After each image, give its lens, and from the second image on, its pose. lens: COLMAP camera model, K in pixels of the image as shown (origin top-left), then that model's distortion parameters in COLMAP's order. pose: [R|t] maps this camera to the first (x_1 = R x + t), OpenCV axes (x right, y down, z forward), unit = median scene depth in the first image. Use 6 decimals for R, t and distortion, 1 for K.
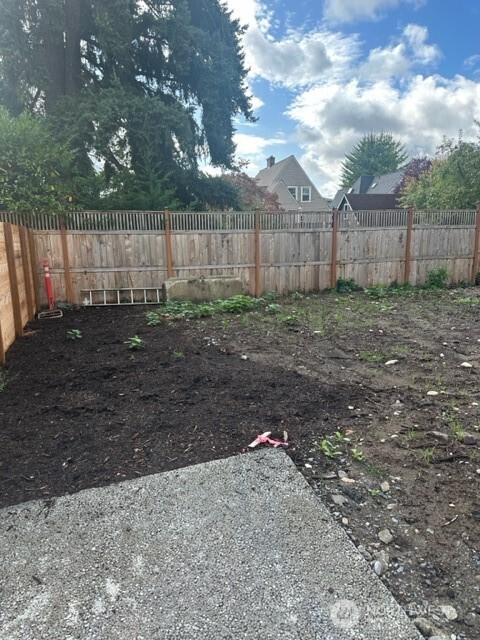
lens RADIAL K [[447.2, 0, 240.0], [0, 447.2, 320.0], [0, 0, 1]] dist [0.070971, -0.090808]
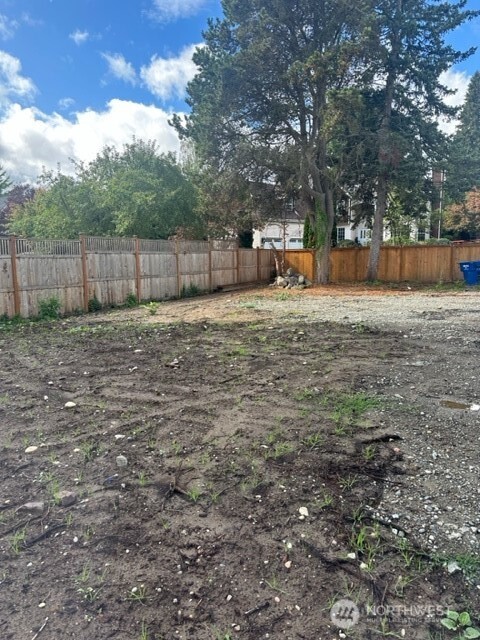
lens RADIAL K [[447.2, 0, 240.0], [0, 447.2, 320.0], [0, 0, 1]] dist [0.070971, -0.090808]
pose [[0.704075, -0.087379, 0.704730, 0.083361], [0.129574, 0.991548, -0.006512, -0.018131], [-0.698204, 0.095900, 0.709446, 0.059167]]
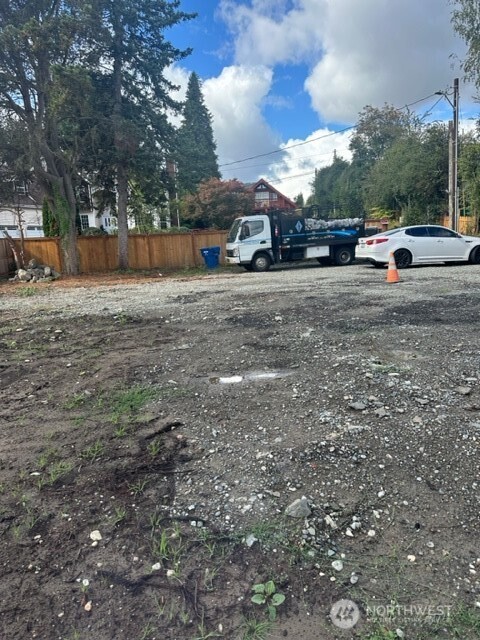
lens RADIAL K [[447.2, 0, 240.0], [0, 447.2, 320.0], [0, 0, 1]] dist [0.070971, -0.090808]
pose [[0.235583, -0.161557, 0.958332, 0.099003], [0.212289, 0.970827, 0.111477, -0.021865], [-0.948385, 0.177182, 0.263007, 0.080858]]
